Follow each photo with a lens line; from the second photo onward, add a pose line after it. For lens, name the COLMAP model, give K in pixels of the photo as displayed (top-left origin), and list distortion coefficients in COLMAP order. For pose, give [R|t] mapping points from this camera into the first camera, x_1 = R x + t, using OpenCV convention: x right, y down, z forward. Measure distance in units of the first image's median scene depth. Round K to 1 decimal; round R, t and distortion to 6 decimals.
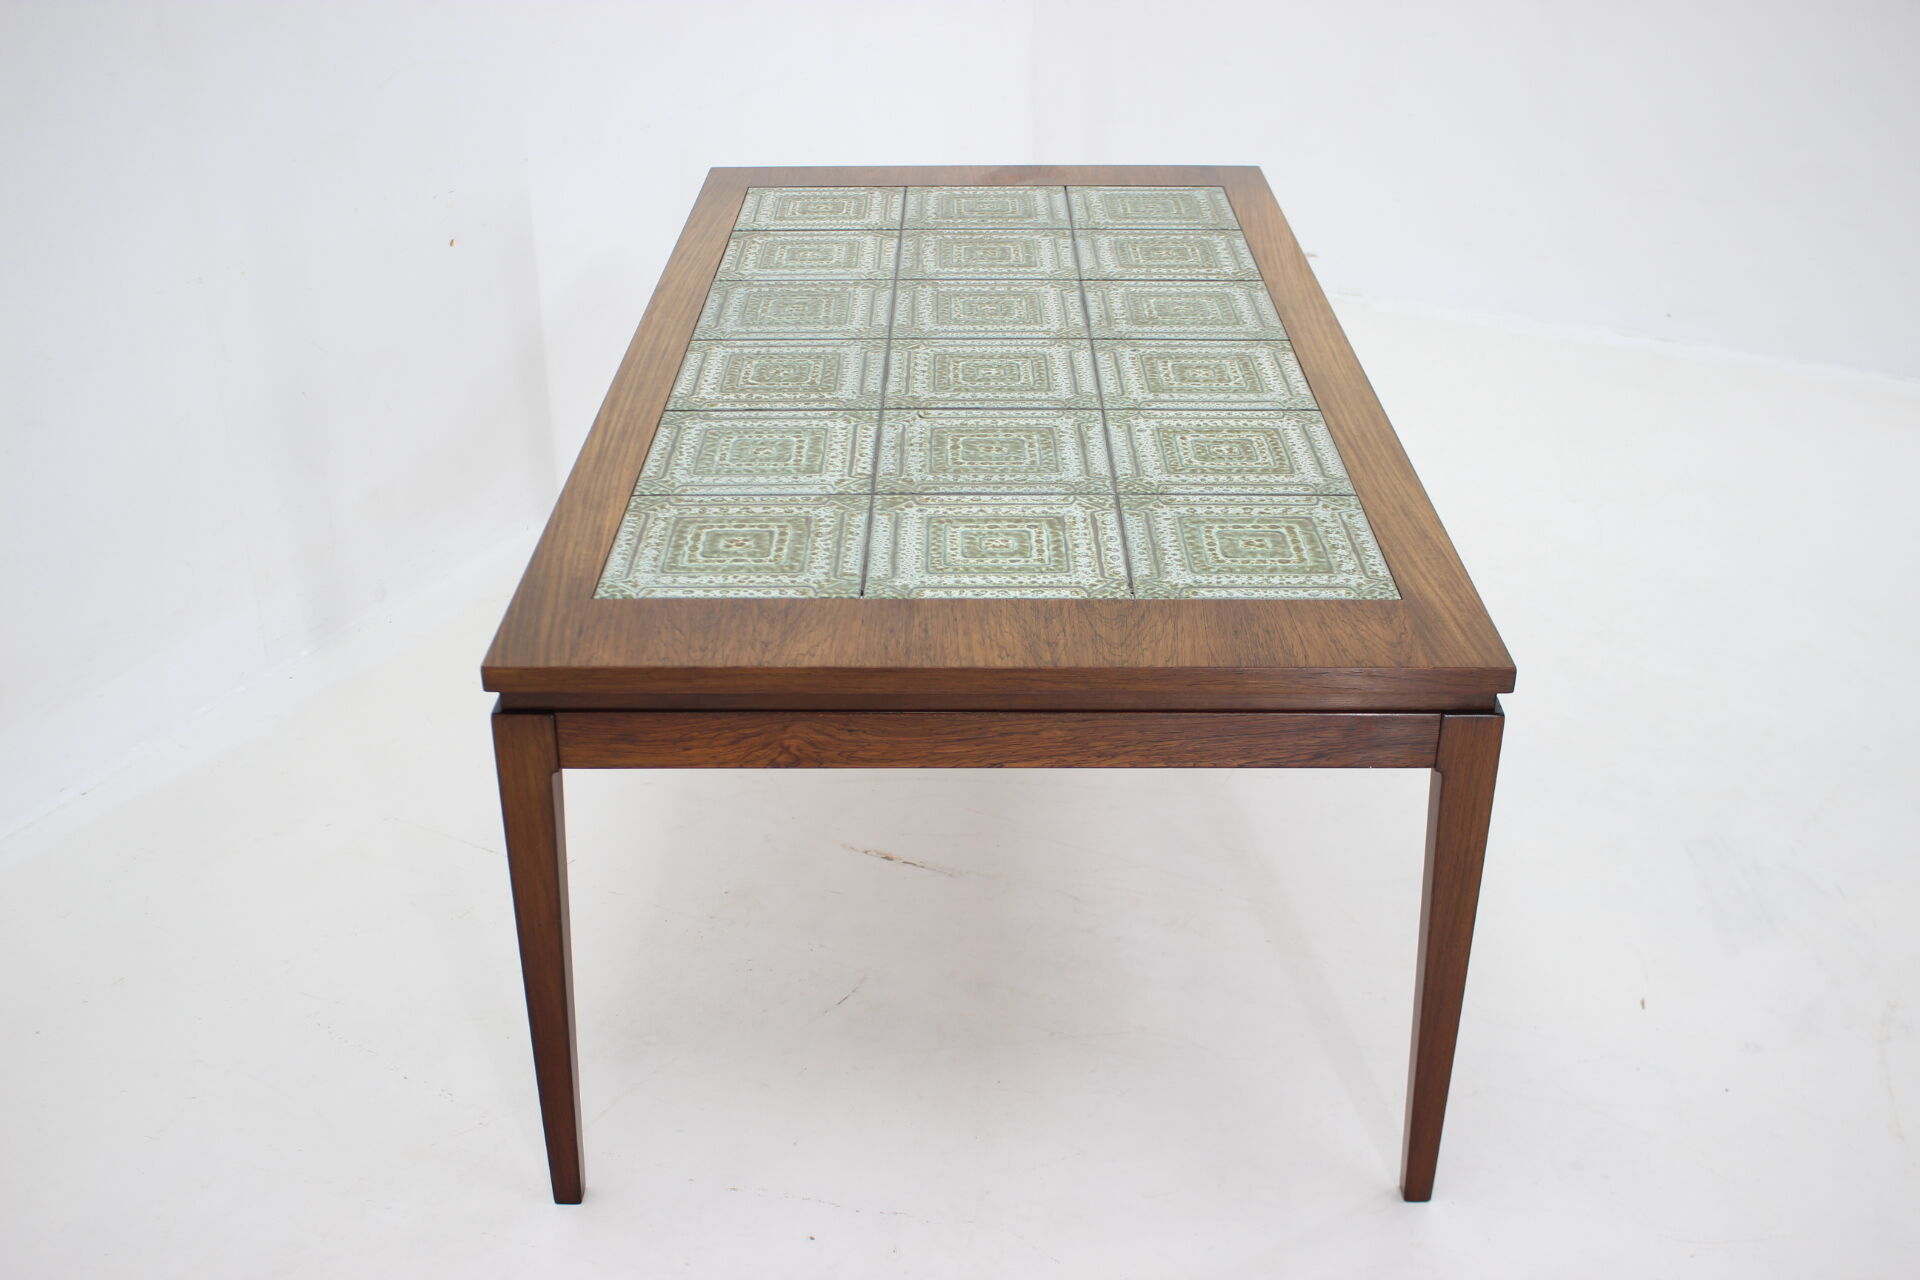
lens RADIAL K [[2048.1, 0, 960.0], [0, 2048.1, 640.0], [0, 0, 1]] dist [-0.182796, 0.293707]
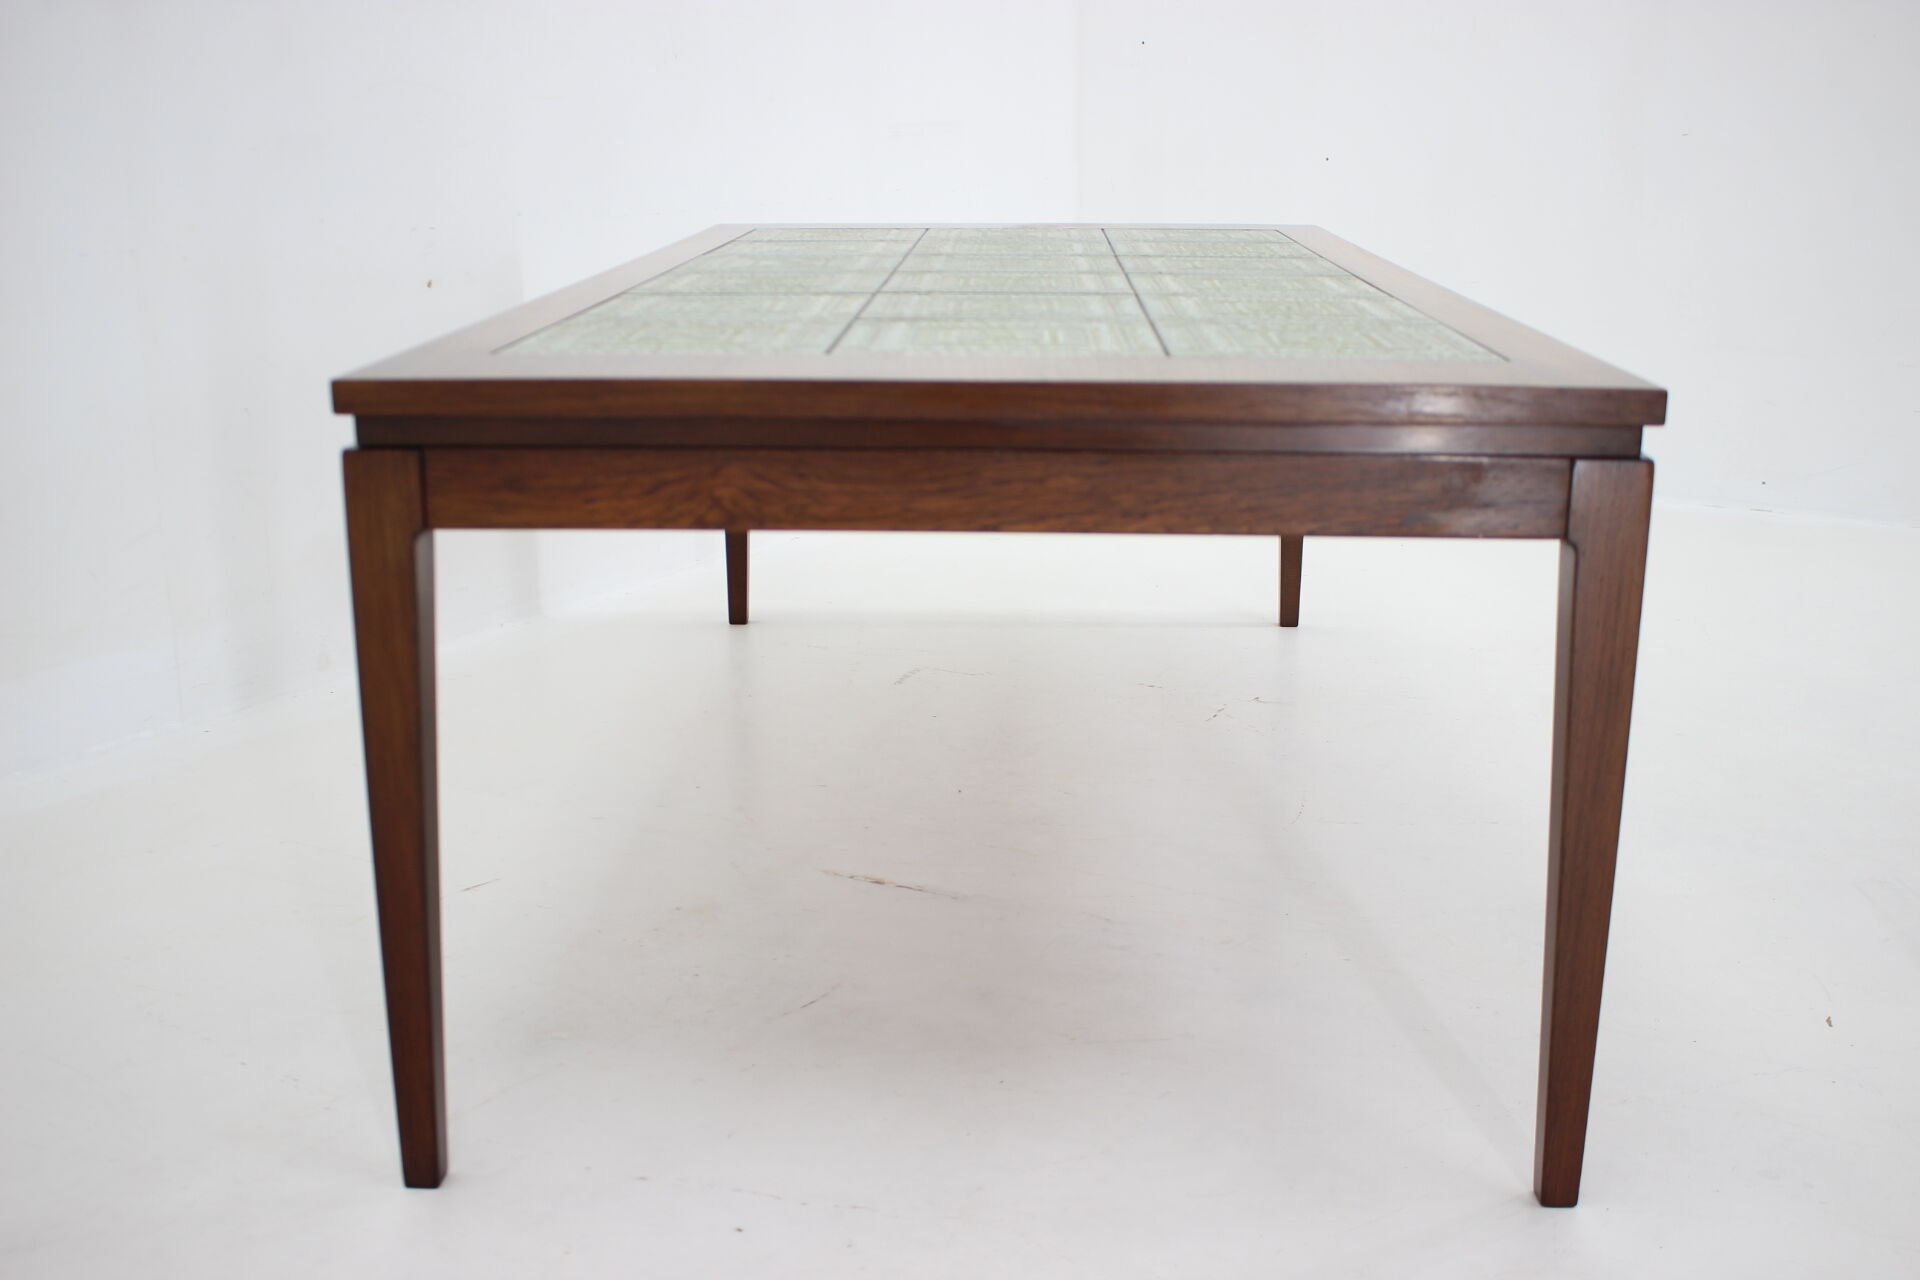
lens RADIAL K [[2048.1, 0, 960.0], [0, 2048.1, 640.0], [0, 0, 1]] dist [-0.182796, 0.293707]
pose [[0.999533, 0.011343, -0.028386, 0.028748], [-0.016875, 0.979040, -0.202970, 0.258080], [0.025489, 0.203354, 0.978774, 0.259518]]
